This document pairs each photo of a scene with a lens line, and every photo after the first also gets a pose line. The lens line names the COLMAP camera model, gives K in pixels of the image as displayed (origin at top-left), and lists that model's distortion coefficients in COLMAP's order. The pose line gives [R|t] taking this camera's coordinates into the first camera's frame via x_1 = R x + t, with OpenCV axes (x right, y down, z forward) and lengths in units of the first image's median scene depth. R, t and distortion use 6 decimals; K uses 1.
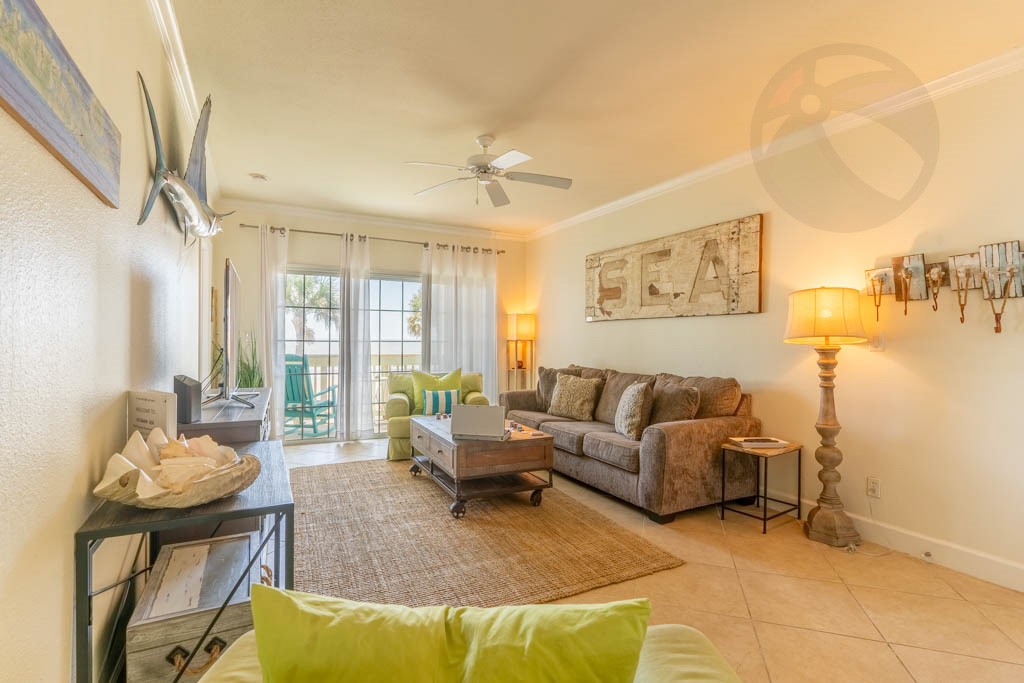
lens RADIAL K [[493.4, 0, 502.1], [0, 493.4, 337.4], [0, 0, 1]] dist [0.000727, 0.001775]
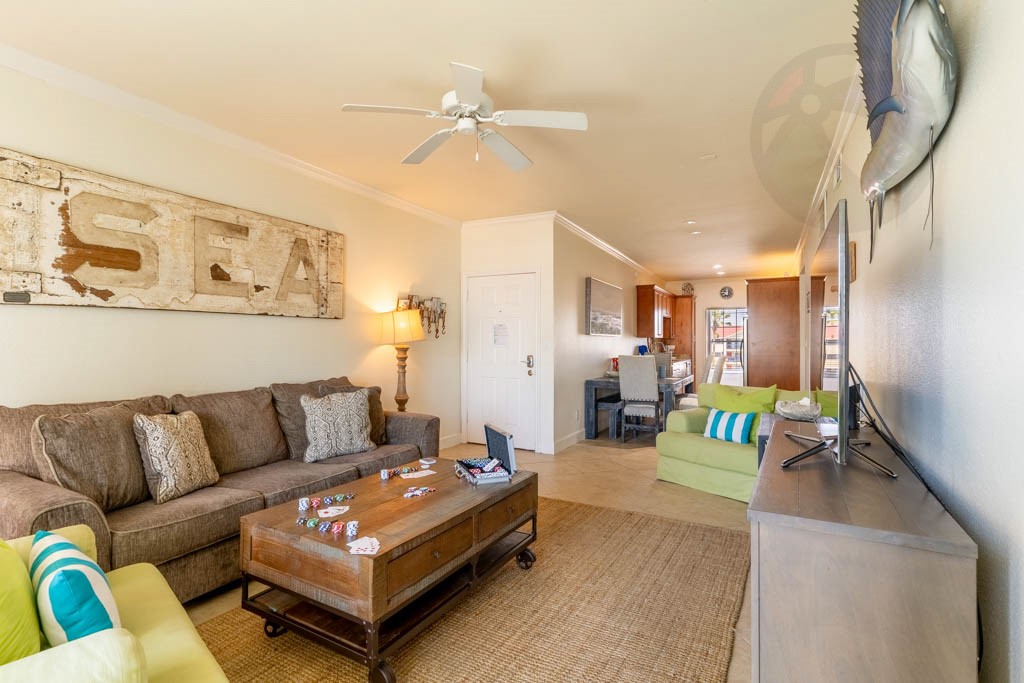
lens RADIAL K [[493.4, 0, 505.5], [0, 493.4, 339.0], [0, 0, 1]] dist [0.000727, 0.001775]
pose [[-0.583813, -0.010550, 0.811820, -0.531932], [-0.012302, 0.999916, 0.004148, -0.009300], [-0.811795, -0.007565, -0.583893, 1.107353]]
